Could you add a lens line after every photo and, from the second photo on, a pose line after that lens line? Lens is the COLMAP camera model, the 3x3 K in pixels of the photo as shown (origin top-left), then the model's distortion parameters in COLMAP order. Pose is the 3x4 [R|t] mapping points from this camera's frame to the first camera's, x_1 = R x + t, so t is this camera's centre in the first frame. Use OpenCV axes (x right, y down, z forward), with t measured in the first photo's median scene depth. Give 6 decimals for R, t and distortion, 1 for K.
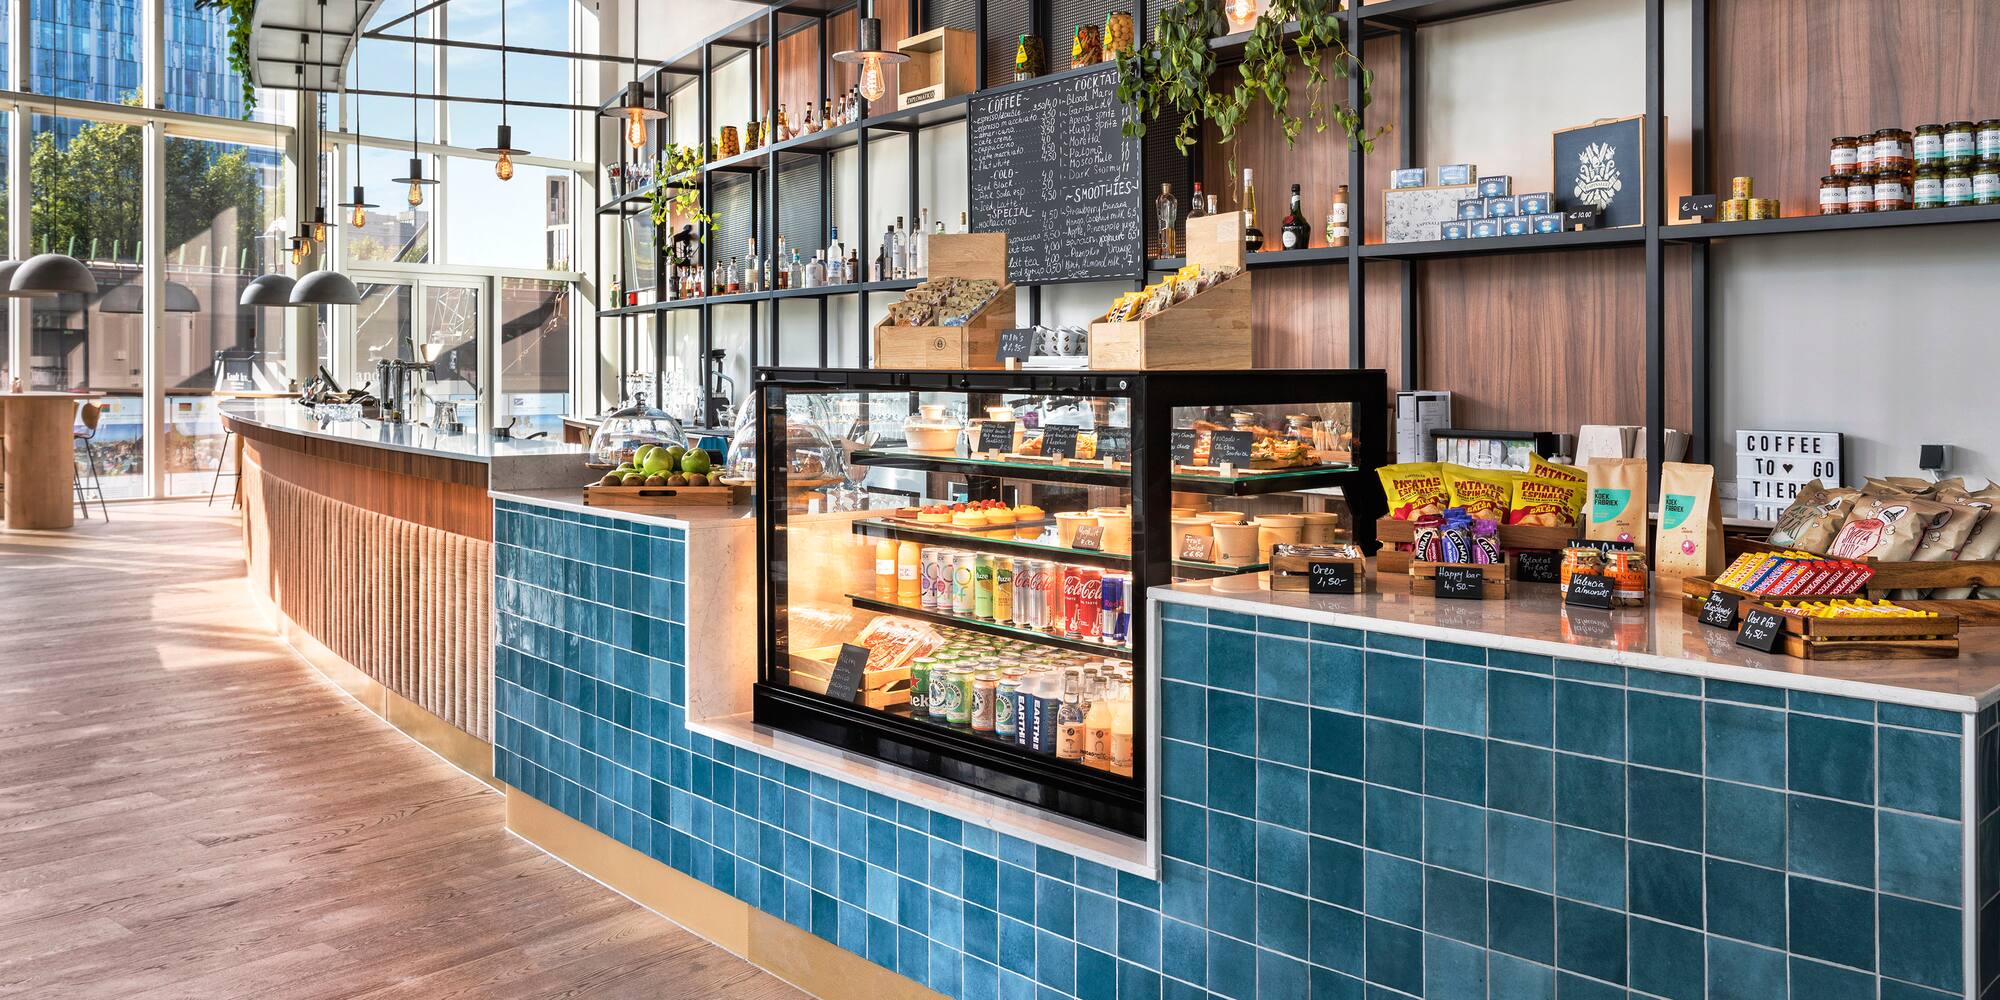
lens RADIAL K [[2066.4, 0, 1002.5], [0, 2066.4, 411.0], [0, 0, 1]] dist [0.009049, 0.028630]
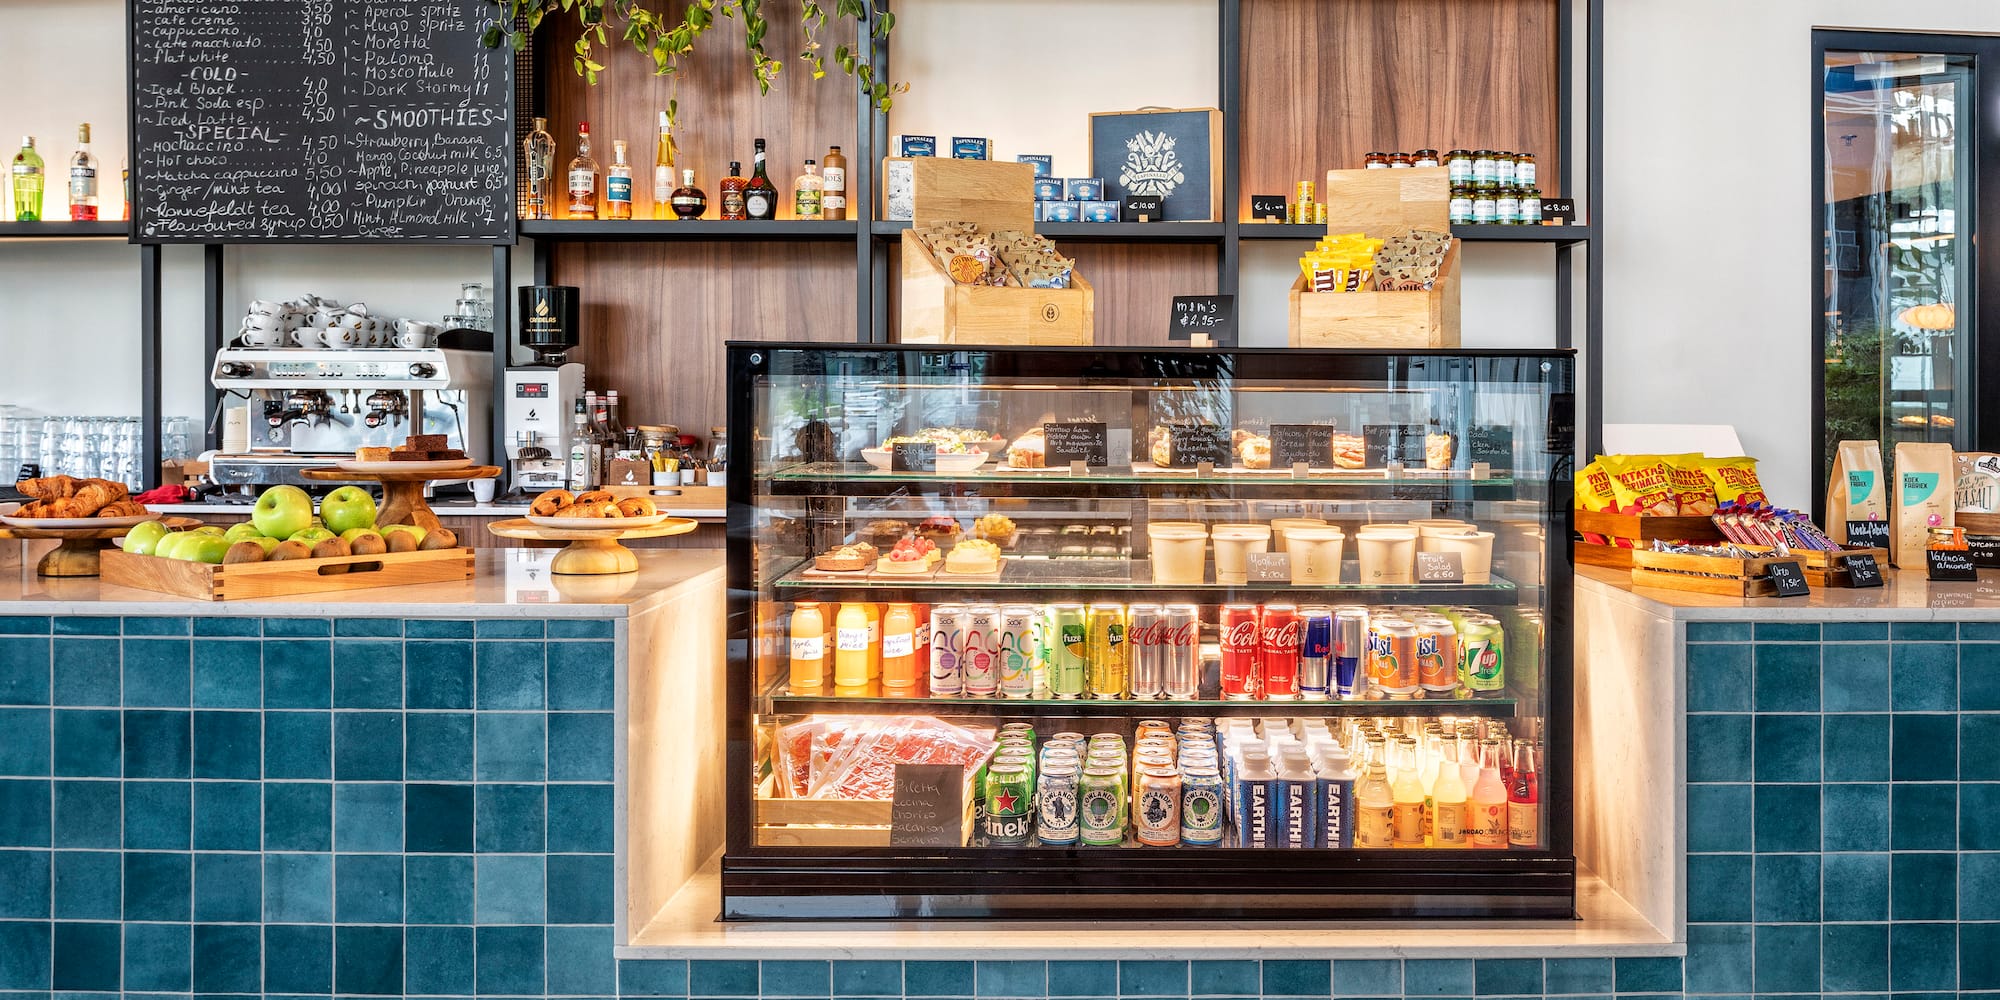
lens RADIAL K [[2066.4, 0, 1002.5], [0, 2066.4, 411.0], [0, 0, 1]] dist [0.009049, 0.028630]
pose [[0.523852, -0.004172, 0.851799, -0.581624], [0.019467, 0.999785, -0.007075, 0.004747], [-0.851587, 0.020288, 0.523821, 0.584601]]
